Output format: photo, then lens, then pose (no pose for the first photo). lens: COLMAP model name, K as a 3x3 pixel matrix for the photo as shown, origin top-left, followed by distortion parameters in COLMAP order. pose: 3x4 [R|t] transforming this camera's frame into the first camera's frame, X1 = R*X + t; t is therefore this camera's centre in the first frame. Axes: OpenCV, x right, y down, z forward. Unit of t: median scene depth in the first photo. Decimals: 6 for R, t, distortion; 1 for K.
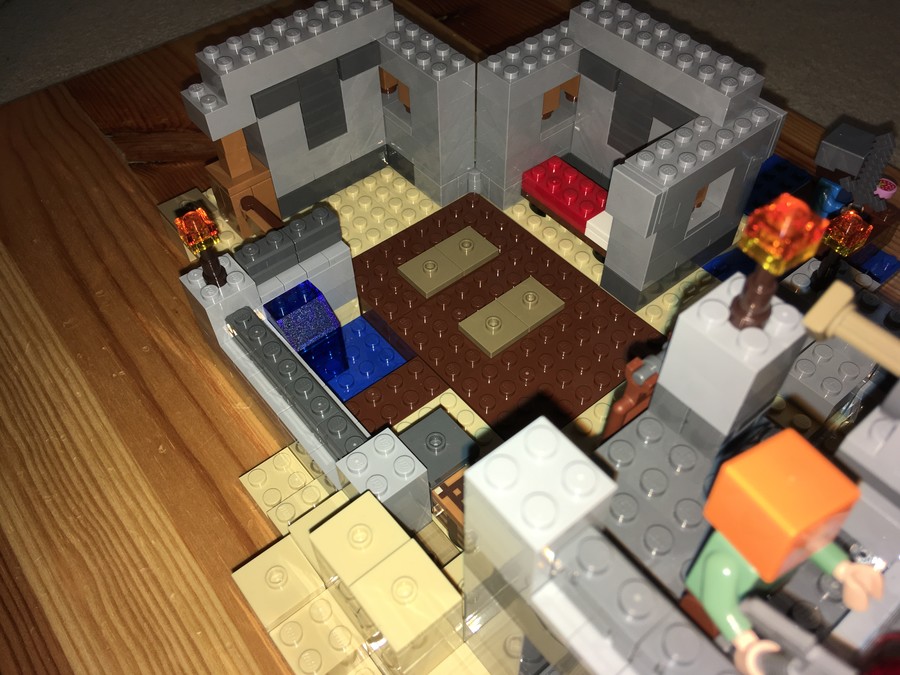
lens RADIAL K [[775.5, 0, 450.0], [0, 775.5, 337.5], [0, 0, 1]] dist [0.091135, -0.119630]
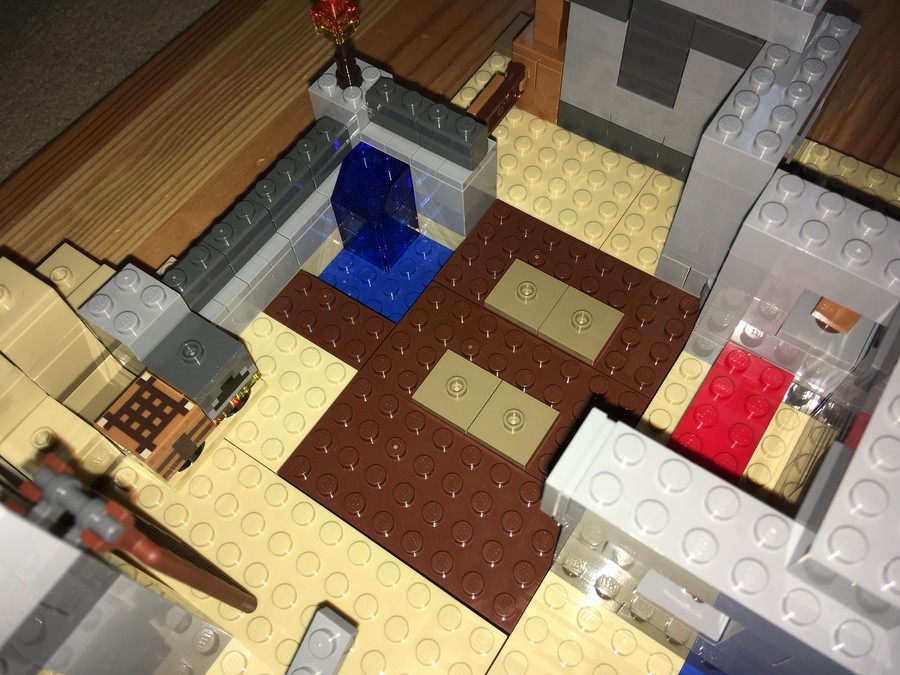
lens RADIAL K [[775.5, 0, 450.0], [0, 775.5, 337.5], [0, 0, 1]] dist [0.091135, -0.119630]
pose [[0.285734, 0.844001, -0.453892, 0.358607], [-0.718432, 0.502110, 0.481395, -0.404241], [0.634201, 0.188539, 0.749828, 0.409409]]
